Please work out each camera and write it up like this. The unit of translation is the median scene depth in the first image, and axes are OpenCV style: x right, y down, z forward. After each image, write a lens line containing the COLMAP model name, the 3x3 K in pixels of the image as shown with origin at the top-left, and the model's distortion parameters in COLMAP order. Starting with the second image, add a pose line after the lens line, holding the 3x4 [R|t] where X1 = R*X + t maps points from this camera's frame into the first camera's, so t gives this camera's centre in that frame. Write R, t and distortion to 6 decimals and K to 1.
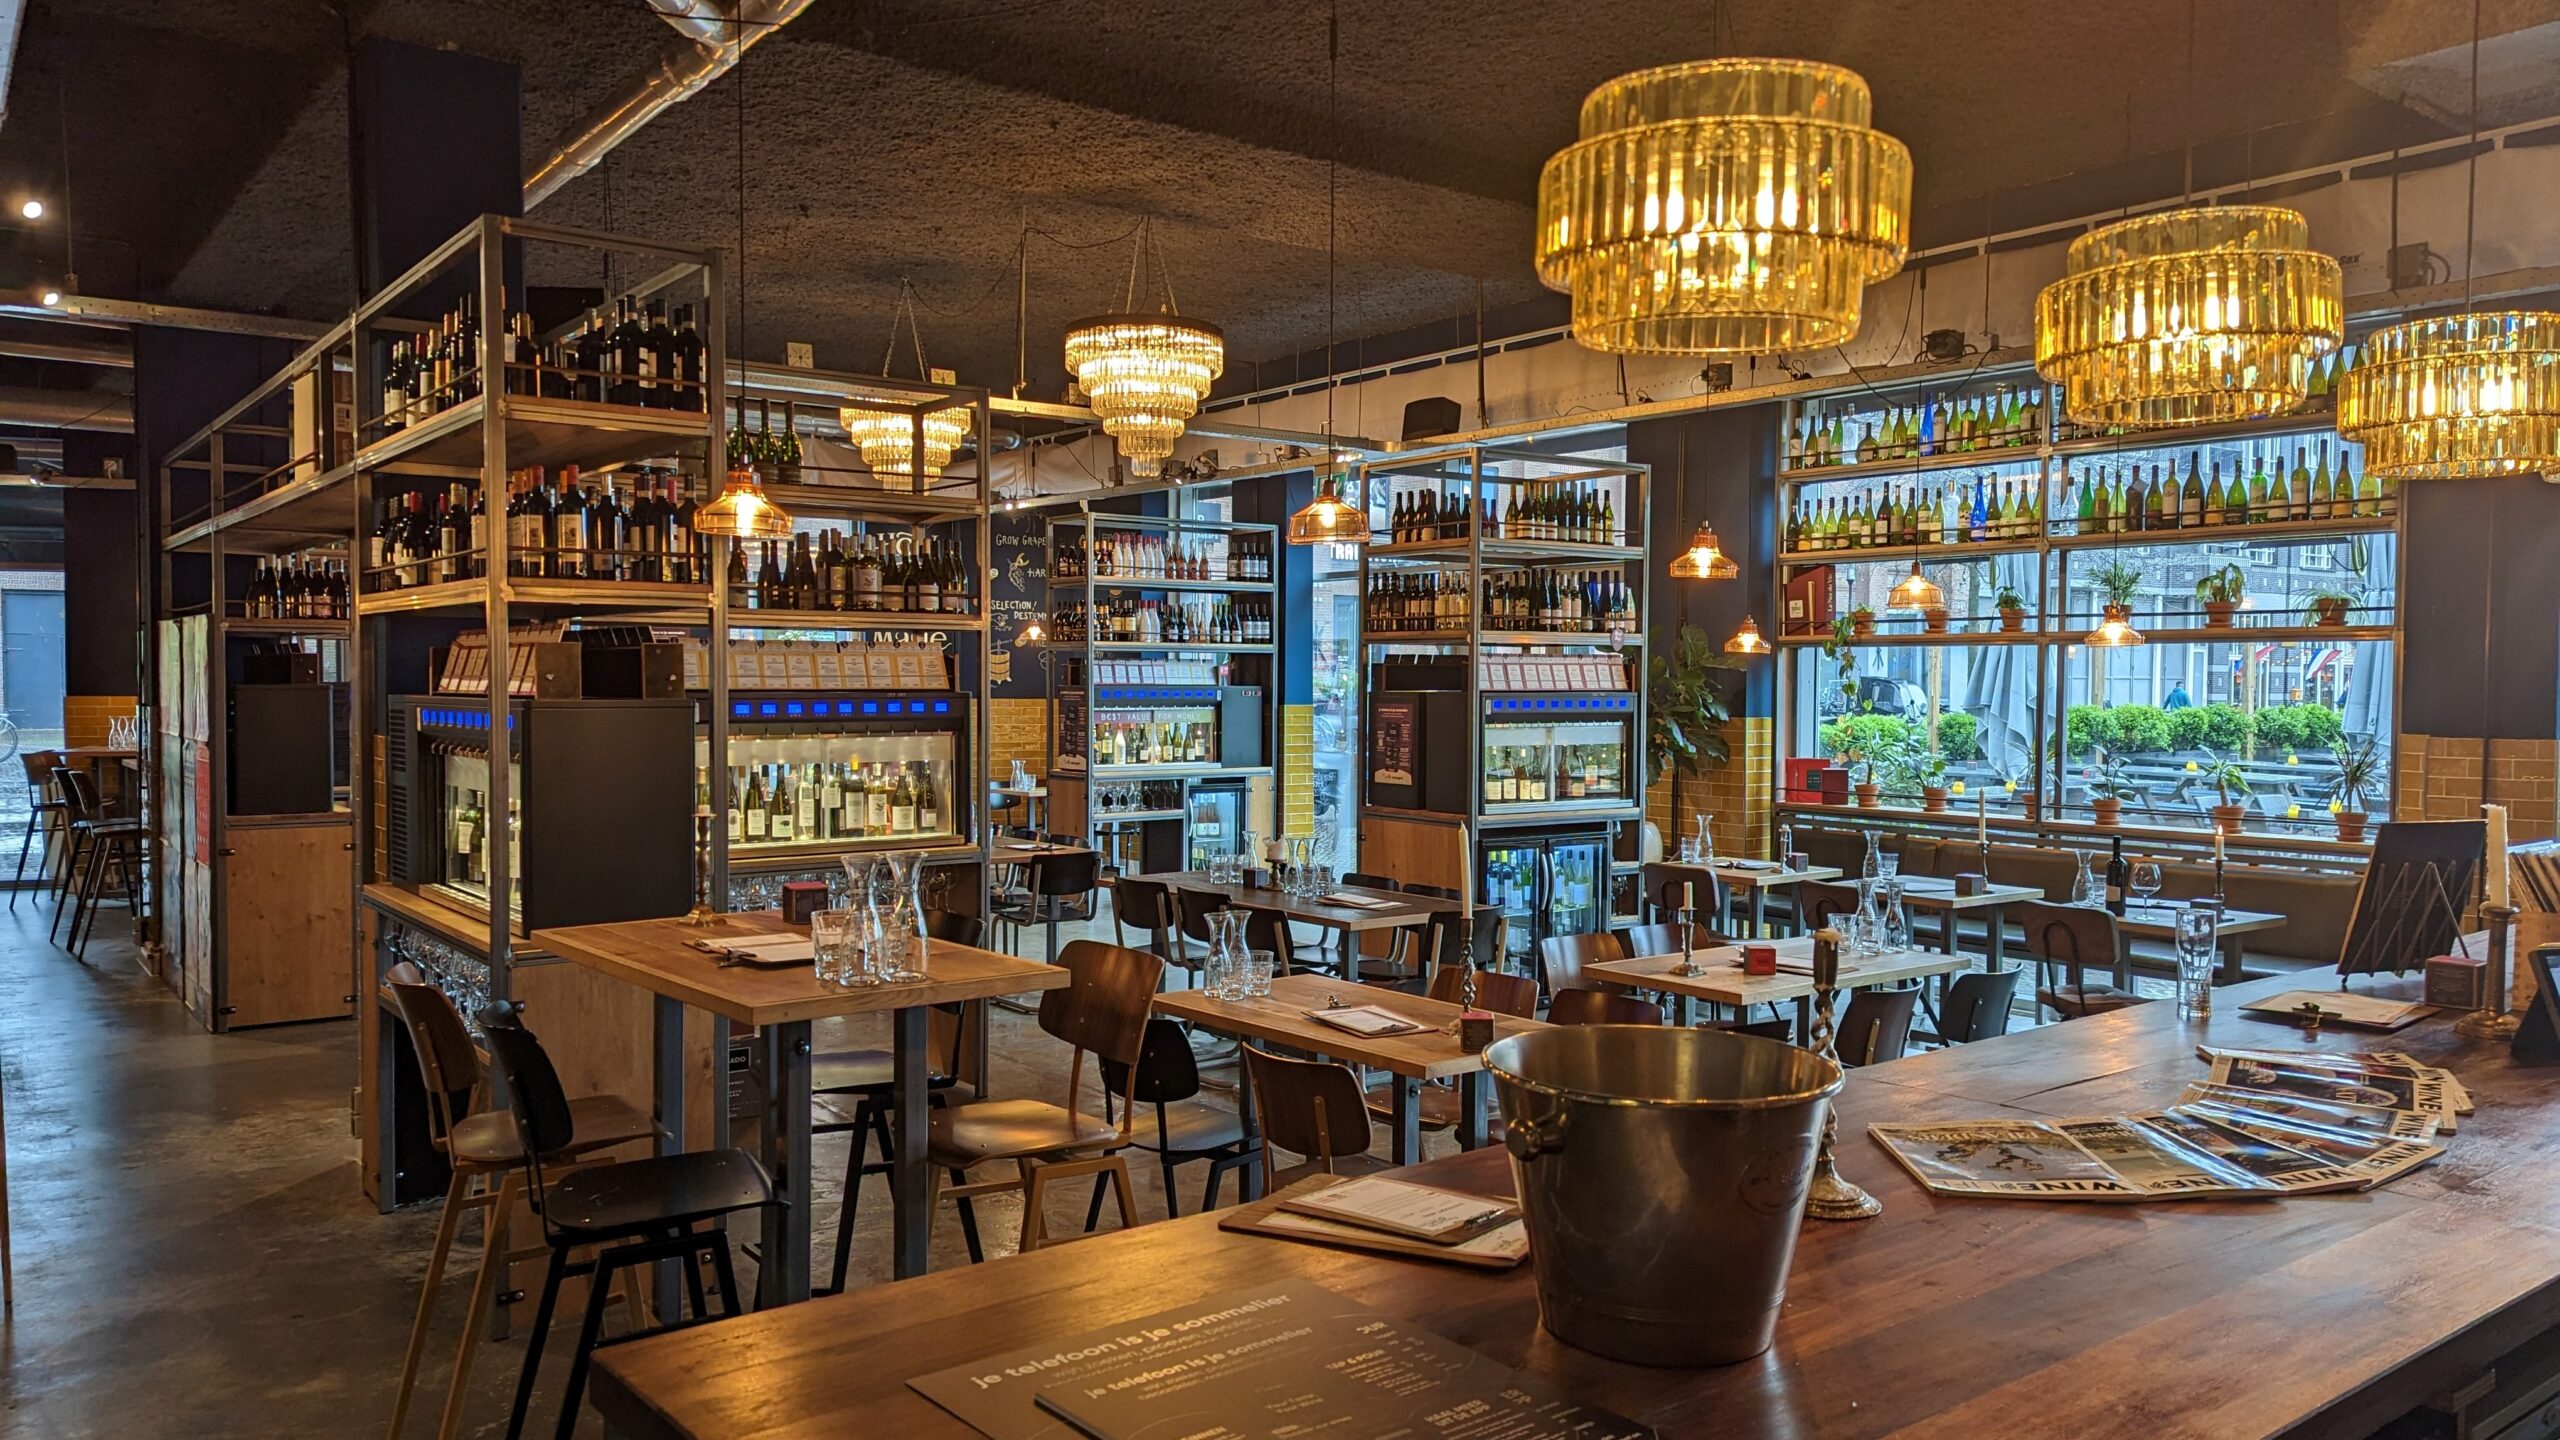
lens RADIAL K [[1807.0, 0, 1280.0], [0, 1807.0, 720.0], [0, 0, 1]] dist [-0.067058, -0.000206]
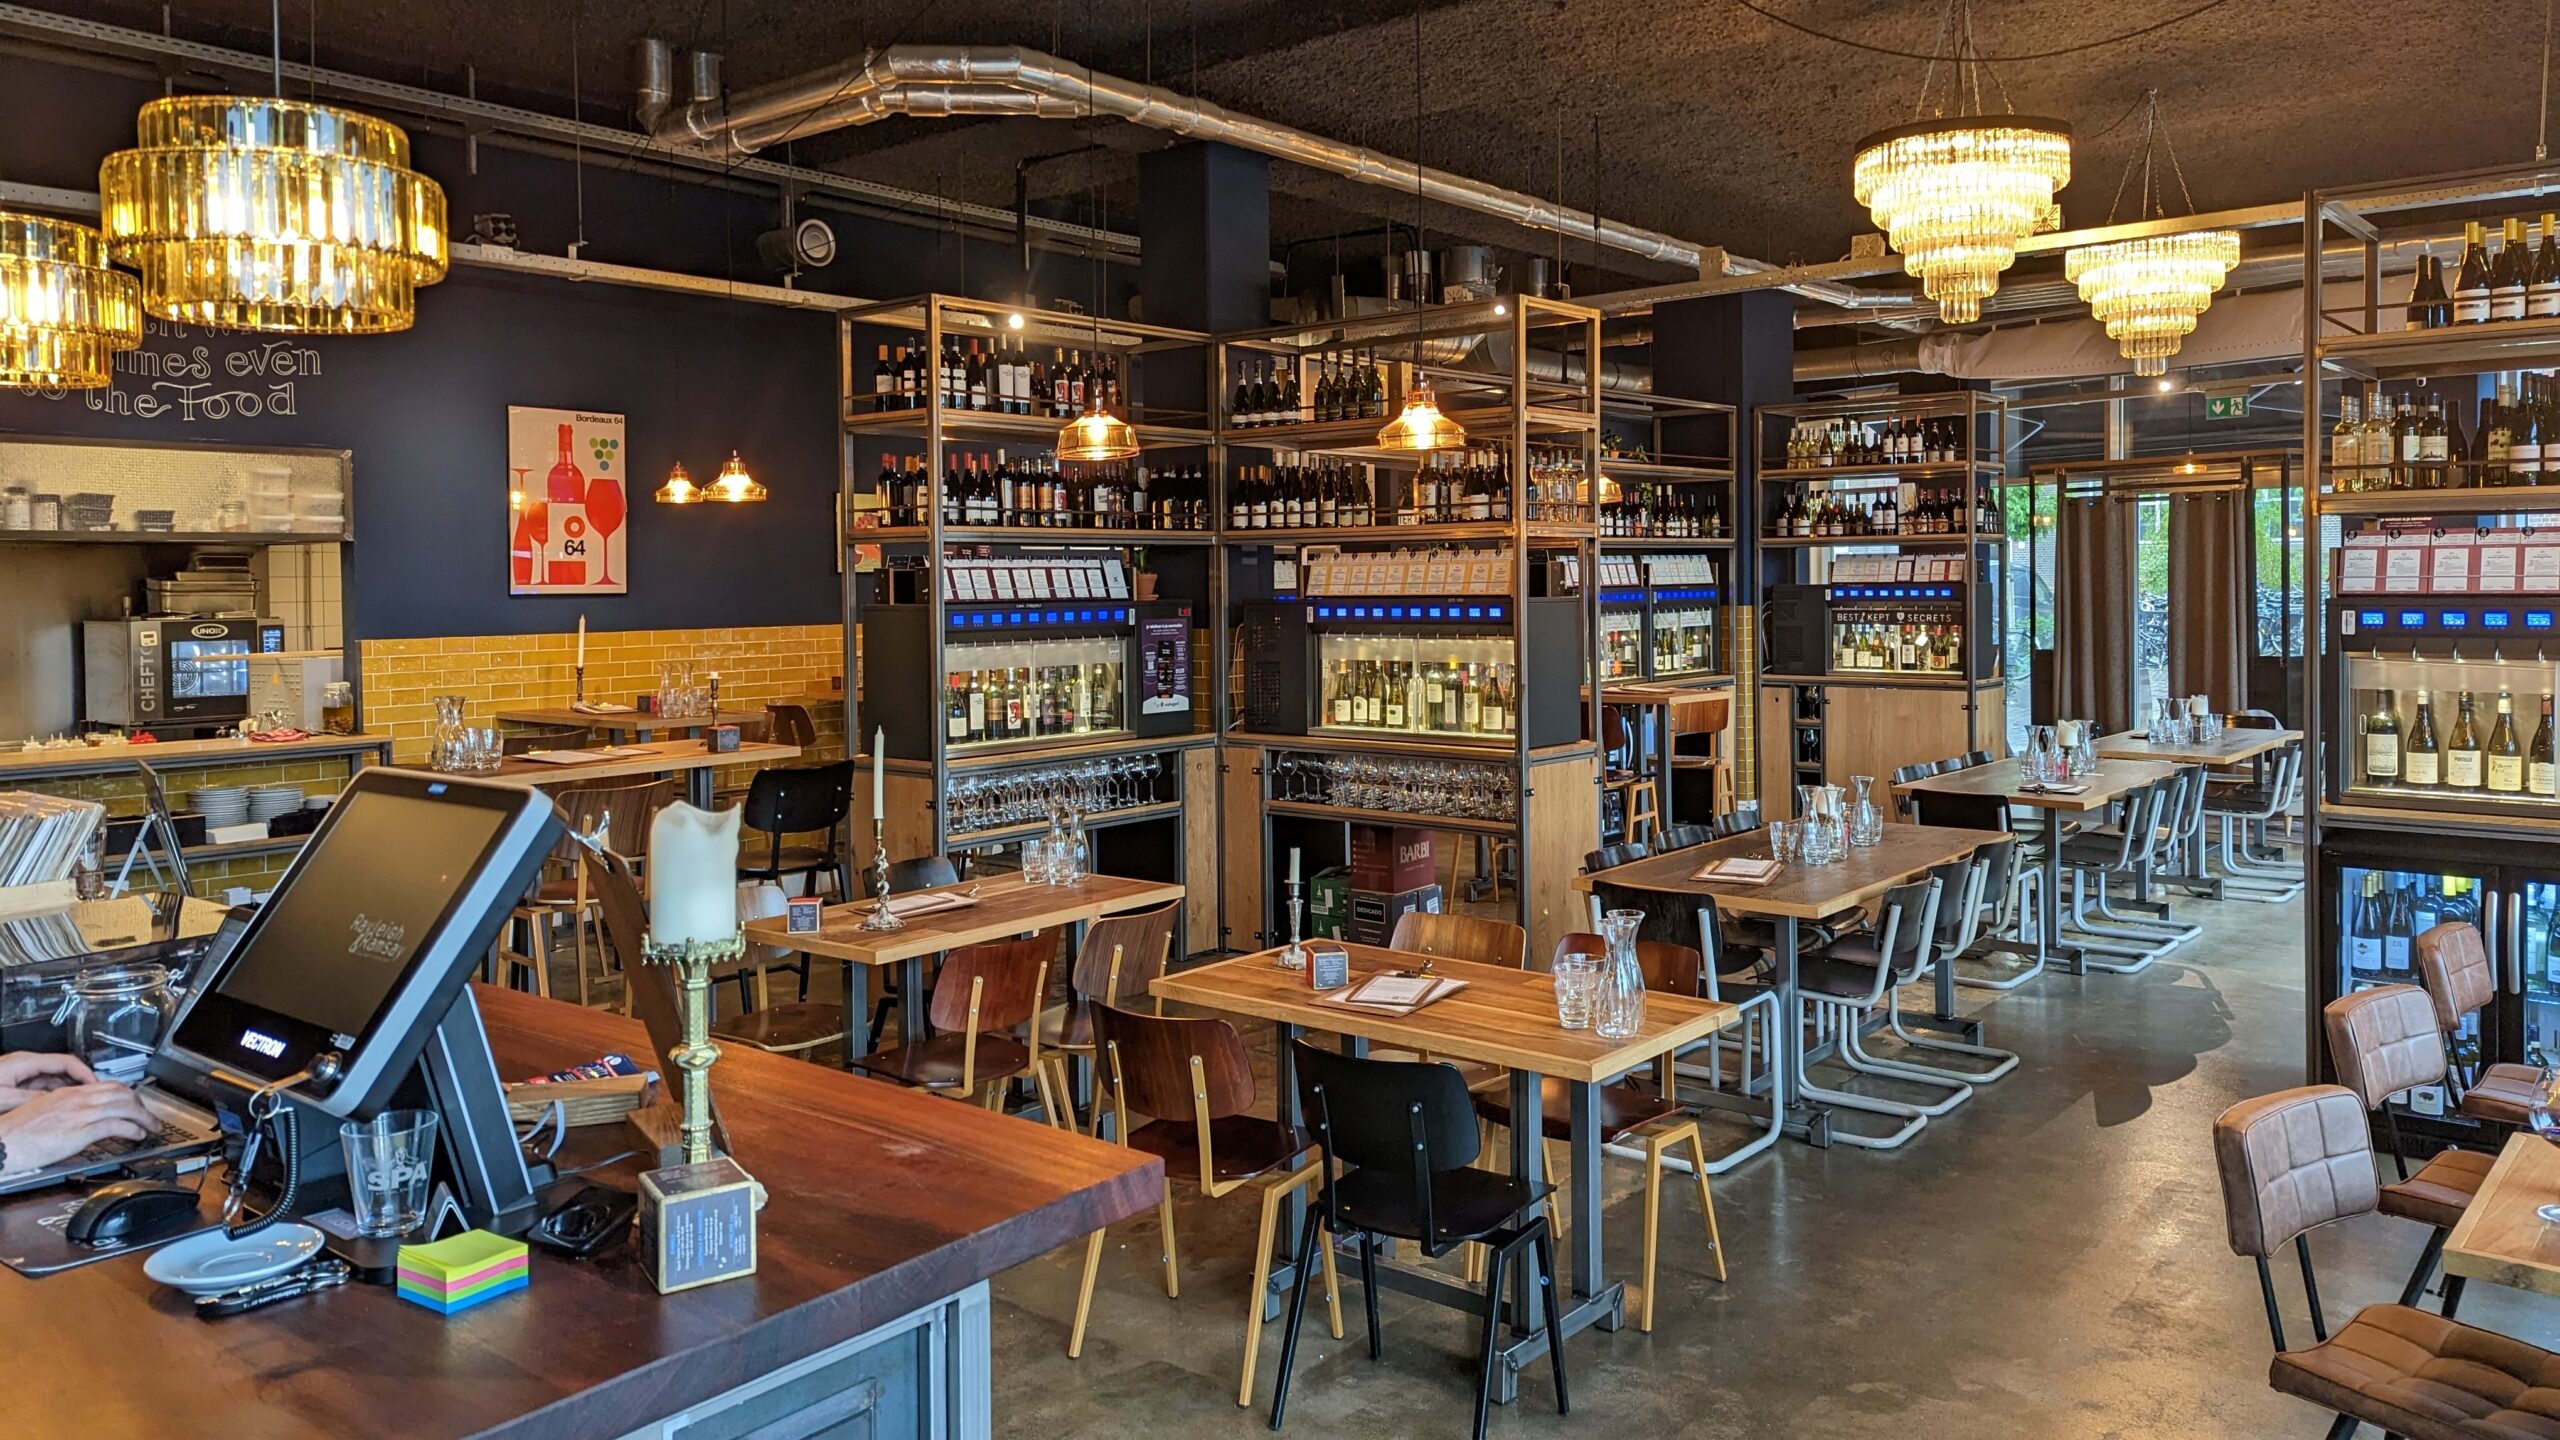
lens RADIAL K [[1807.0, 0, 1280.0], [0, 1807.0, 720.0], [0, 0, 1]] dist [-0.067058, -0.000206]
pose [[0.236082, 0.076124, -0.968747, 0.792132], [-0.012523, 0.997082, 0.075299, -0.022417], [0.971652, -0.005645, 0.236347, 0.641652]]
